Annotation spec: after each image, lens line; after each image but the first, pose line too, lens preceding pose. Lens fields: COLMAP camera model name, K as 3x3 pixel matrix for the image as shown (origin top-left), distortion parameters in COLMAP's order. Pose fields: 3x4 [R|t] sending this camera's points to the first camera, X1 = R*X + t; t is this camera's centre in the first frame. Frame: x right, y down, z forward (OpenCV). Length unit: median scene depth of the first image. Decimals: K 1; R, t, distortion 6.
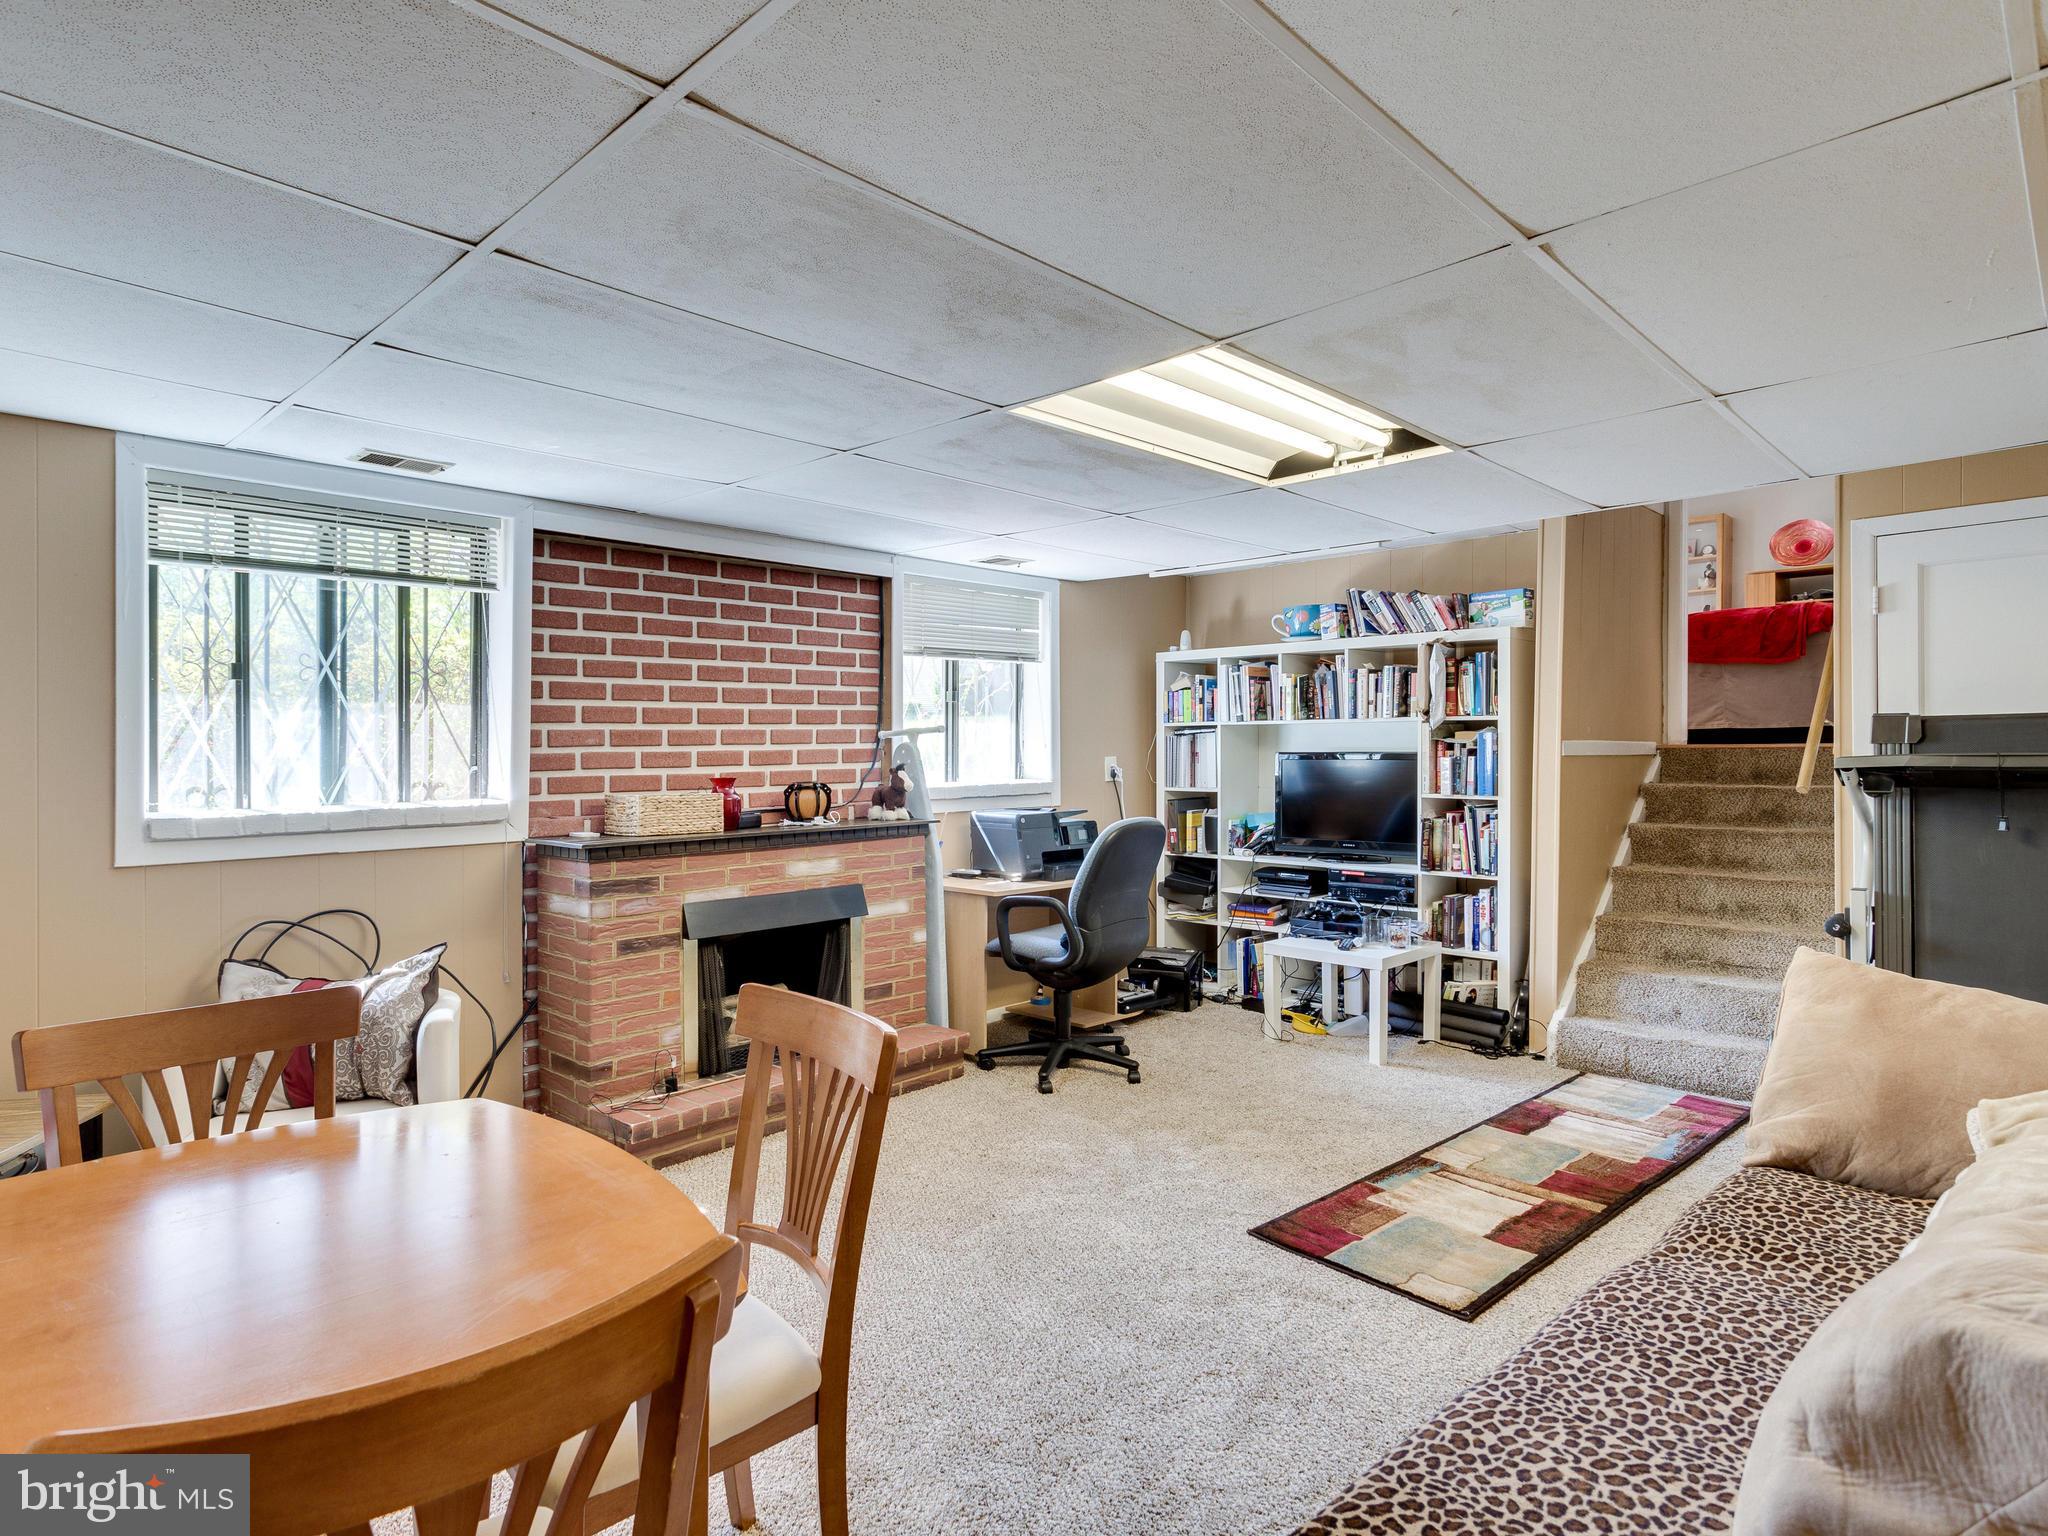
lens RADIAL K [[1118.0, 0, 1024.0], [0, 1118.0, 768.0], [0, 0, 1]] dist [0.000096, -0.001060]
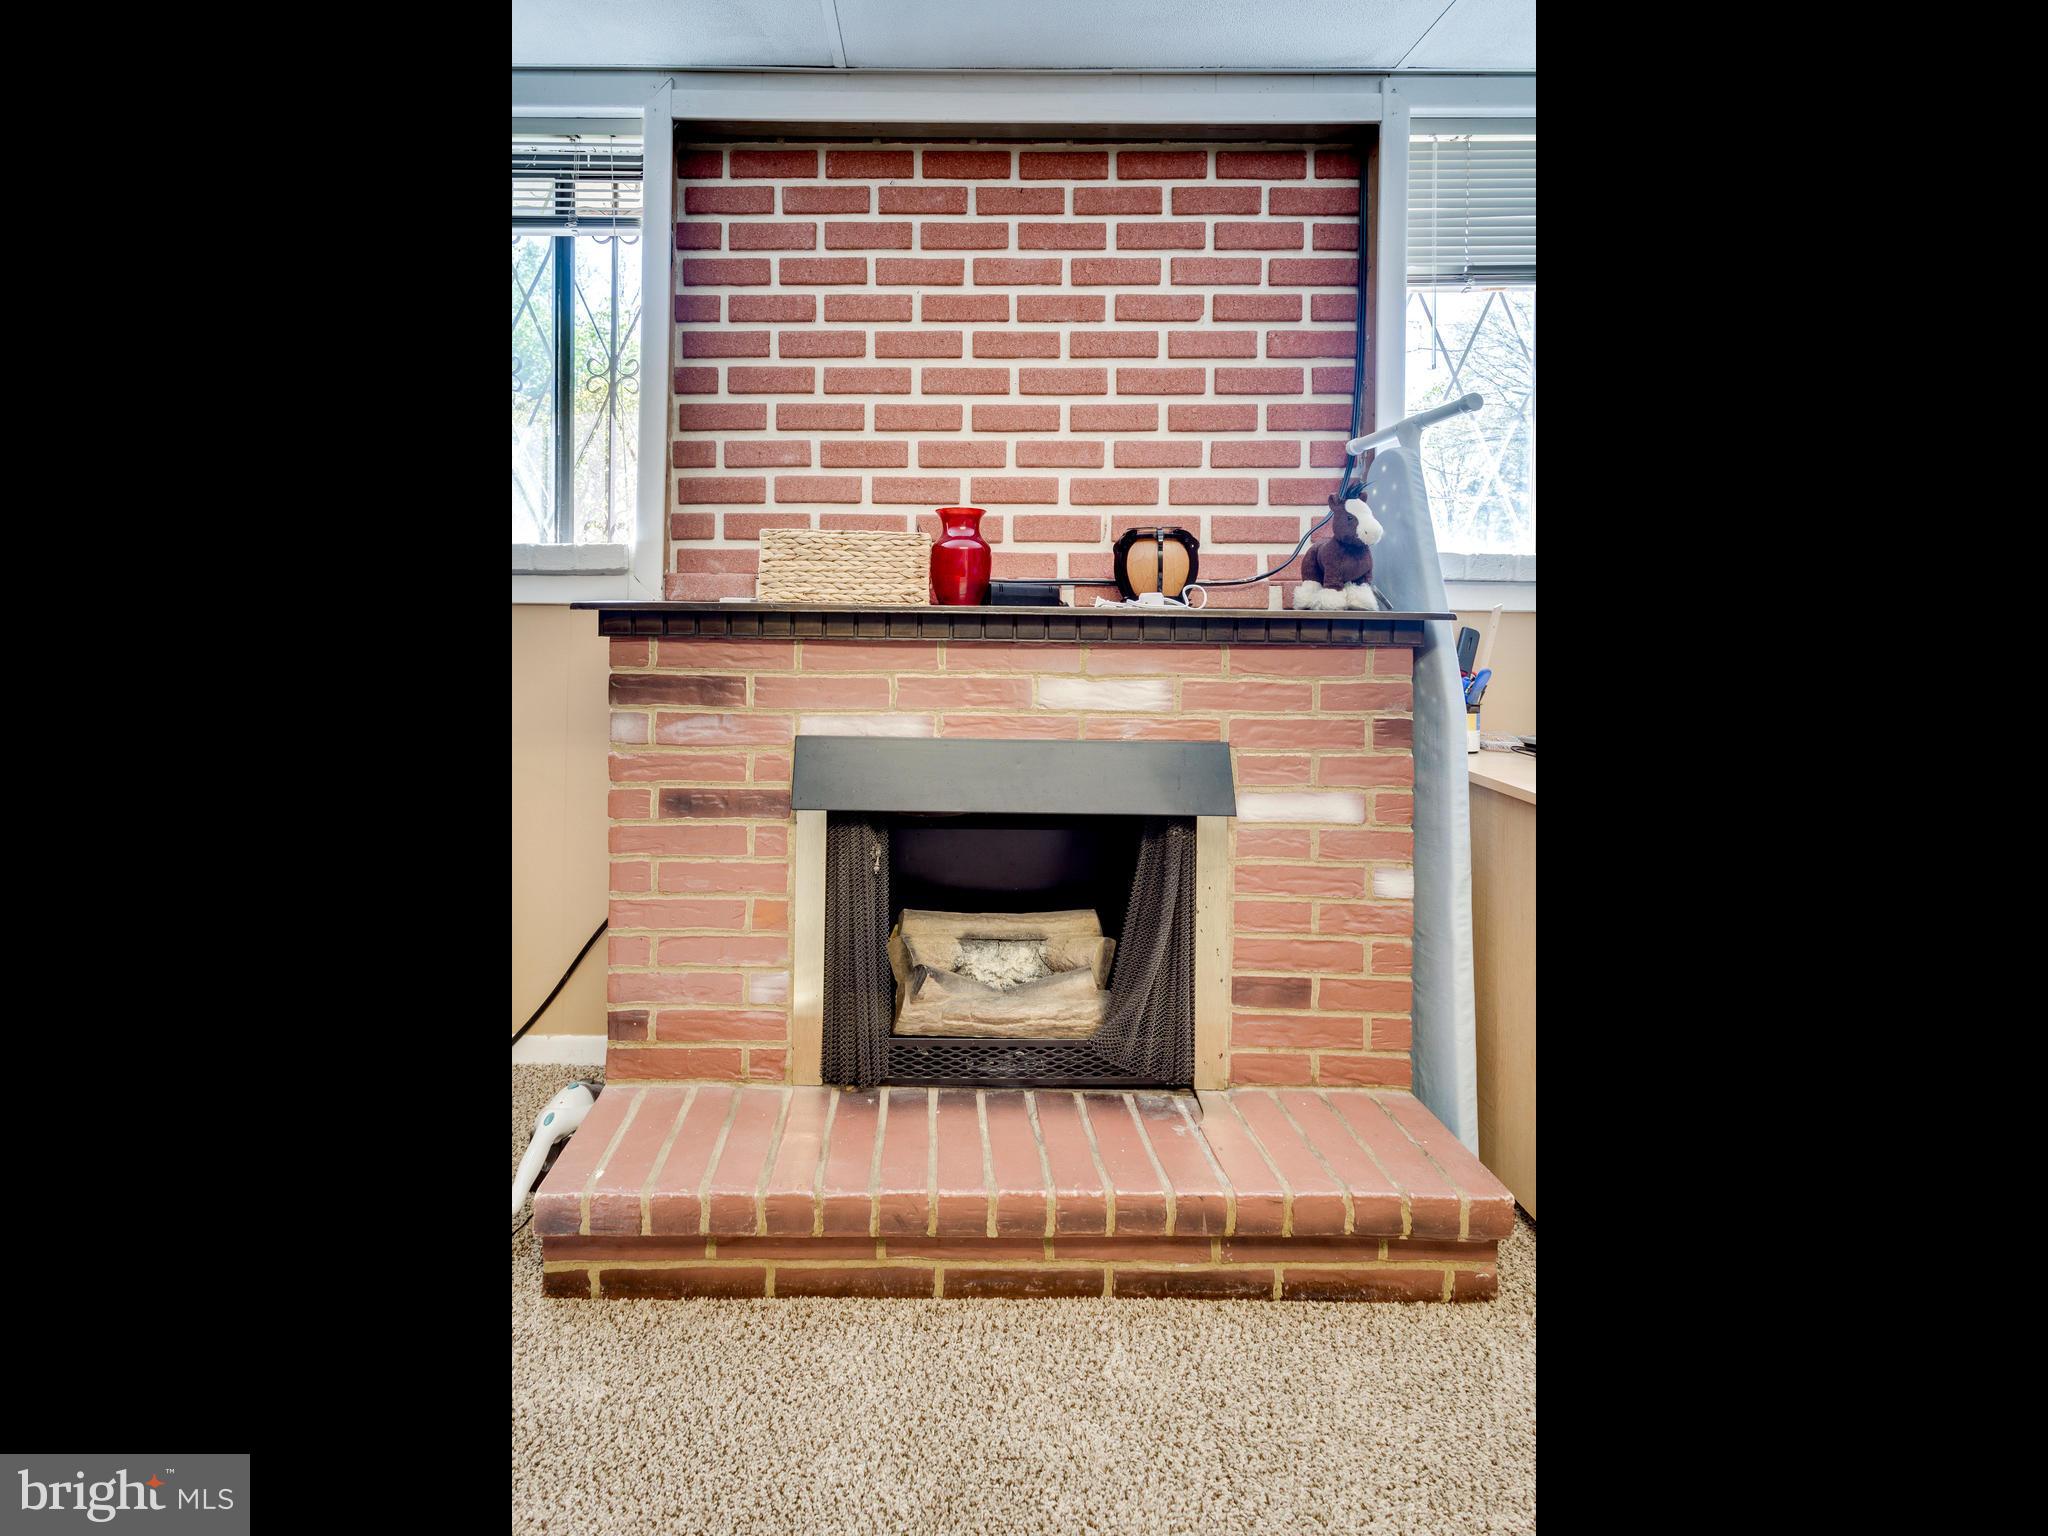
lens RADIAL K [[842.1, 0, 922.4], [0, 842.1, 583.9], [0, 0, 1]] dist [0.000992, -0.000013]
pose [[0.696552, 0.012186, -0.717403, 0.011466], [-0.030917, 0.999437, -0.013041, 0.048793], [0.716840, 0.031264, 0.696537, 0.684223]]
